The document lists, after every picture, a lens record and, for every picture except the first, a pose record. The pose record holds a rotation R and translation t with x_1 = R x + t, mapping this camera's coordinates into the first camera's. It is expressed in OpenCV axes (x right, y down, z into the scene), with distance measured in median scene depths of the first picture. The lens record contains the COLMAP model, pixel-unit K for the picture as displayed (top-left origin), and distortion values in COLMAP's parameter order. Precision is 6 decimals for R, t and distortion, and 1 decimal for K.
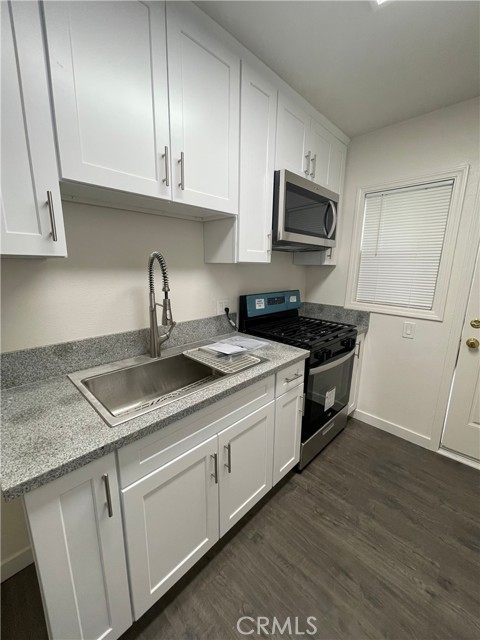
lens RADIAL K [[259.1, 0, 242.4], [0, 259.1, 318.0], [0, 0, 1]] dist [0.002391, 0.000223]
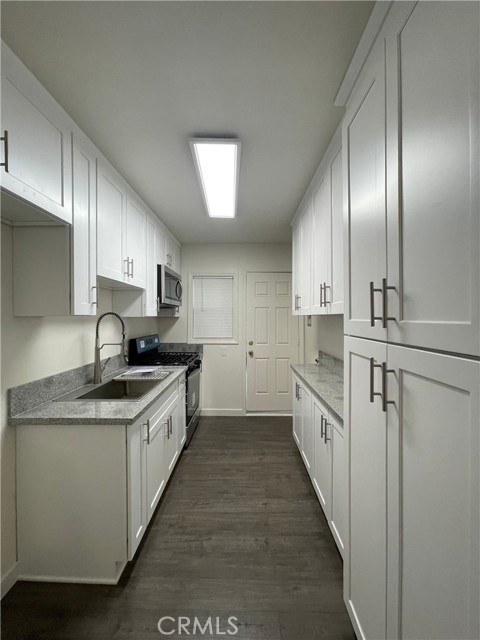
lens RADIAL K [[259.1, 0, 242.4], [0, 259.1, 318.0], [0, 0, 1]] dist [0.002391, 0.000223]
pose [[0.718636, -0.019061, 0.695125, -0.631550], [0.151151, 0.980006, -0.129390, 0.087491], [-0.678760, 0.198054, 0.707149, -0.500529]]
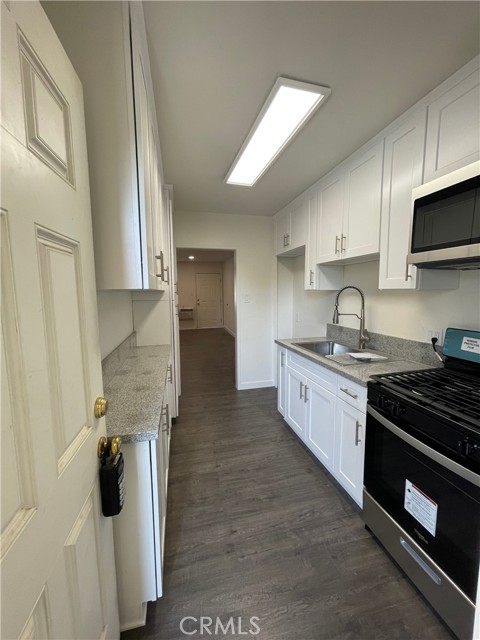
lens RADIAL K [[259.1, 0, 242.4], [0, 259.1, 318.0], [0, 0, 1]] dist [0.002391, 0.000223]
pose [[-0.522112, 0.076582, -0.849431, 1.193302], [-0.171791, 0.966104, 0.192695, -0.186370], [0.835396, 0.246533, -0.491259, 0.967405]]
